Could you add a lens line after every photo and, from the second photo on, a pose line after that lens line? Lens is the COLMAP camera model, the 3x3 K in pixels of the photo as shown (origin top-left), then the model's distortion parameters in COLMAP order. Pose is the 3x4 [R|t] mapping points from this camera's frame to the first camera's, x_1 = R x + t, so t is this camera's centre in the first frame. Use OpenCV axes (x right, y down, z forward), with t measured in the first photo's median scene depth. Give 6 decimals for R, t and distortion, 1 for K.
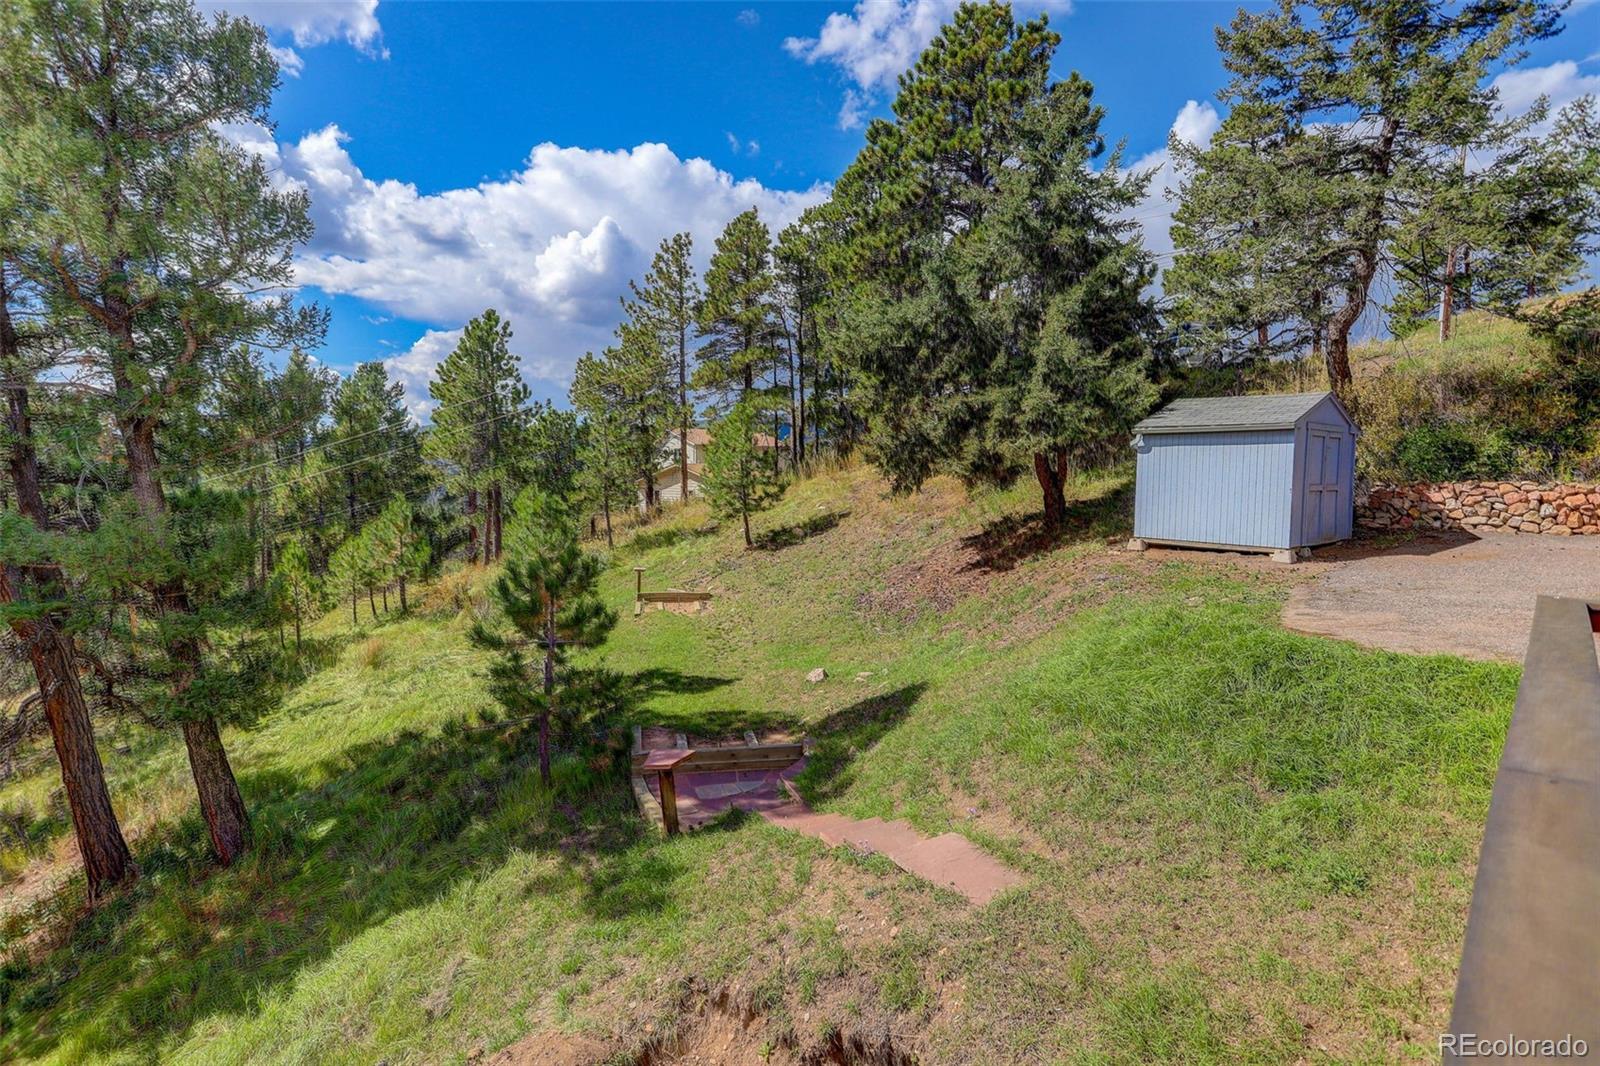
lens RADIAL K [[787.9, 0, 787.9], [0, 787.9, 532.7], [0, 0, 1]] dist [-0.042938, 0.000571]
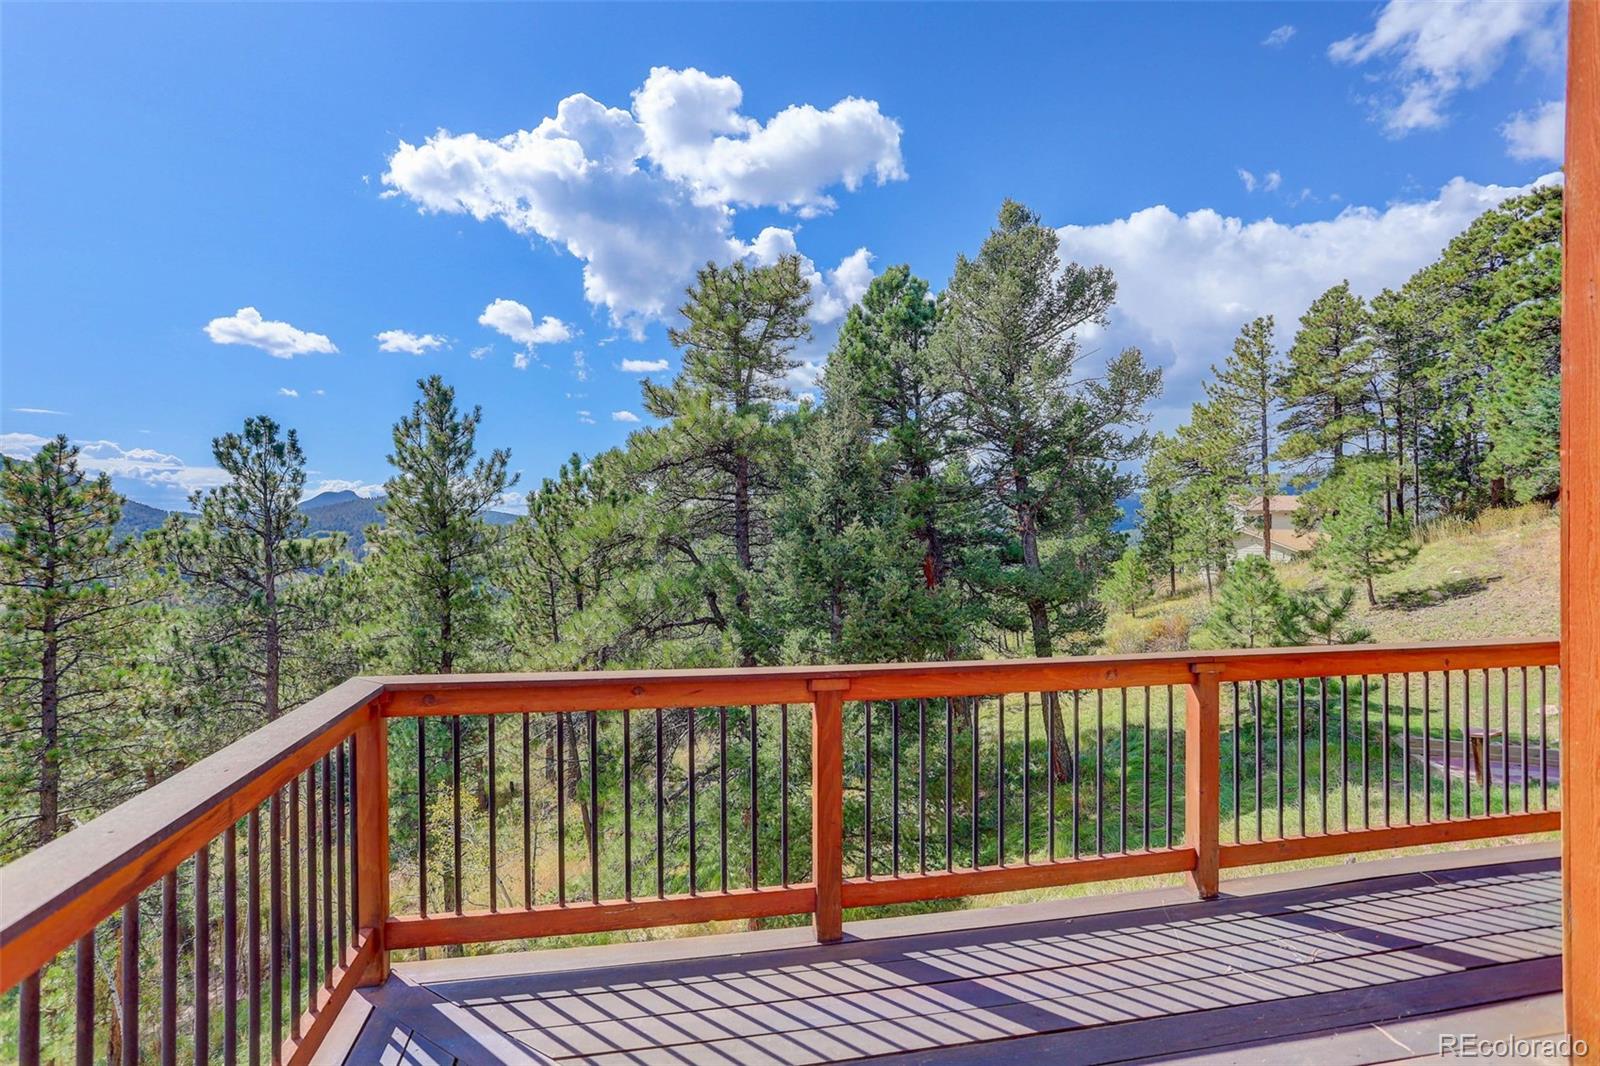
lens RADIAL K [[785.0, 0, 789.3], [0, 785.0, 533.2], [0, 0, 1]] dist [-0.065917, 0.037428]
pose [[0.825732, -0.009798, -0.563977, -0.081725], [-0.039465, 0.996395, -0.075091, 0.018821], [0.562680, 0.084263, 0.822369, -0.208876]]
